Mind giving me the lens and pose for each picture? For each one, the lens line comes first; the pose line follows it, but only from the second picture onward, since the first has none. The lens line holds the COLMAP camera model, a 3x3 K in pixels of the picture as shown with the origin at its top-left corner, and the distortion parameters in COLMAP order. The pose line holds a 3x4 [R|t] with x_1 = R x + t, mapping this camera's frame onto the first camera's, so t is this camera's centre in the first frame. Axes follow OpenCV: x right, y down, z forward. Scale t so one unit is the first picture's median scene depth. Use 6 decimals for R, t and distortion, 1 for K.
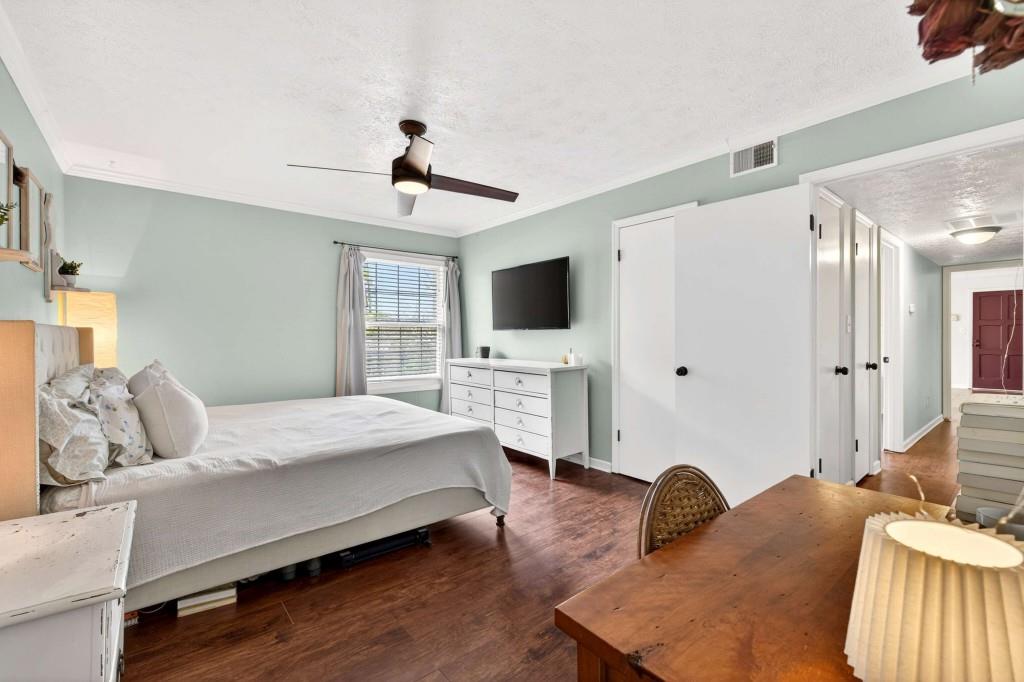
lens RADIAL K [[441.2, 0, 512.9], [0, 441.2, 348.5], [0, 0, 1]] dist [-0.000526, -0.000340]
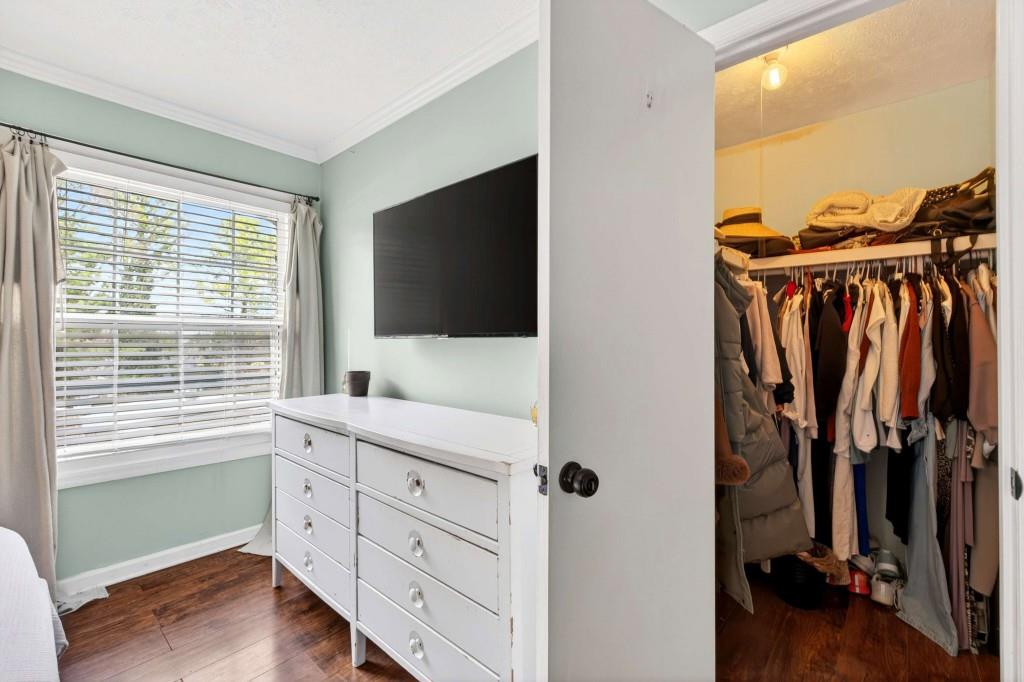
lens RADIAL K [[441.2, 0, 512.9], [0, 441.2, 348.5], [0, 0, 1]] dist [-0.000526, -0.000340]
pose [[0.989403, -0.000535, 0.145197, 0.030690], [0.002301, 0.999925, -0.011997, -0.022266], [-0.145180, 0.012204, 0.989330, 0.488308]]
